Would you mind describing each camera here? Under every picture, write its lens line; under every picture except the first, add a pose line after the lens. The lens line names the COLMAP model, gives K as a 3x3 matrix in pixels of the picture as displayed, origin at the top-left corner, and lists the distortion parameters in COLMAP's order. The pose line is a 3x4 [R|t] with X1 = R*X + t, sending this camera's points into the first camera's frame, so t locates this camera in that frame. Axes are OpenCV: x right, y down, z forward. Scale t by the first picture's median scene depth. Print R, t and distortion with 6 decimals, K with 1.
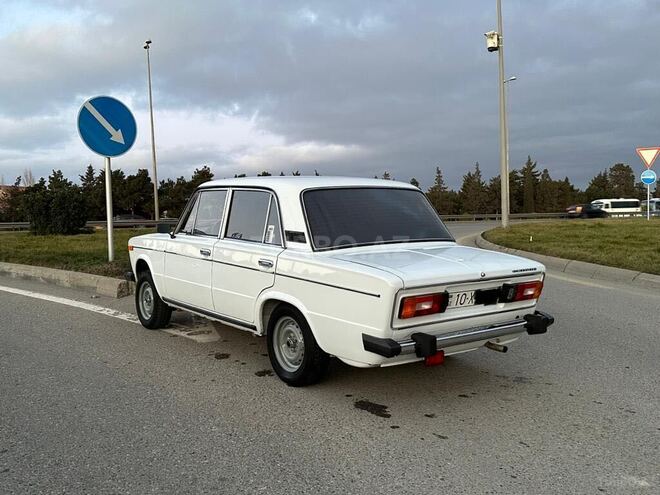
lens RADIAL K [[618.2, 0, 330.0], [0, 618.2, 247.5], [0, 0, 1]] dist [0.178150, -0.407840]
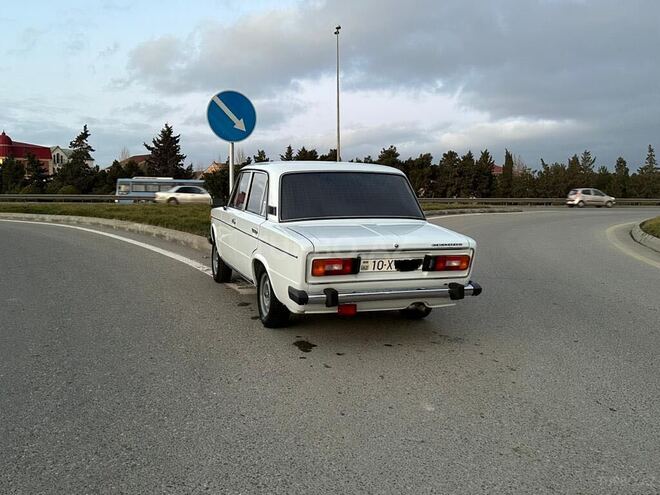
lens RADIAL K [[618.2, 0, 330.0], [0, 618.2, 247.5], [0, 0, 1]] dist [0.178150, -0.407840]
pose [[0.950950, 0.048805, -0.305470, 0.326726], [-0.038441, 0.998466, 0.039855, 0.002309], [0.306947, -0.026158, 0.951367, -0.124757]]
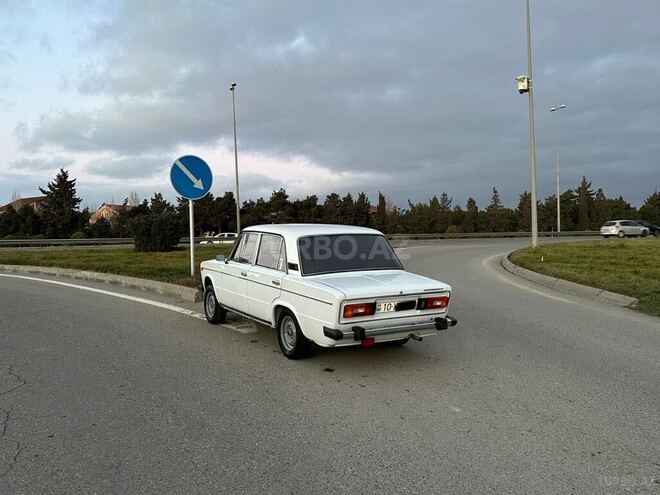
lens RADIAL K [[571.6, 0, 330.0], [0, 571.6, 247.5], [0, 0, 1]] dist [0.127239, -0.249785]
pose [[0.993018, 0.007523, -0.117726, 0.157315], [-0.009995, 0.999741, -0.020423, -0.027447], [0.117542, 0.021457, 0.992836, -0.344120]]
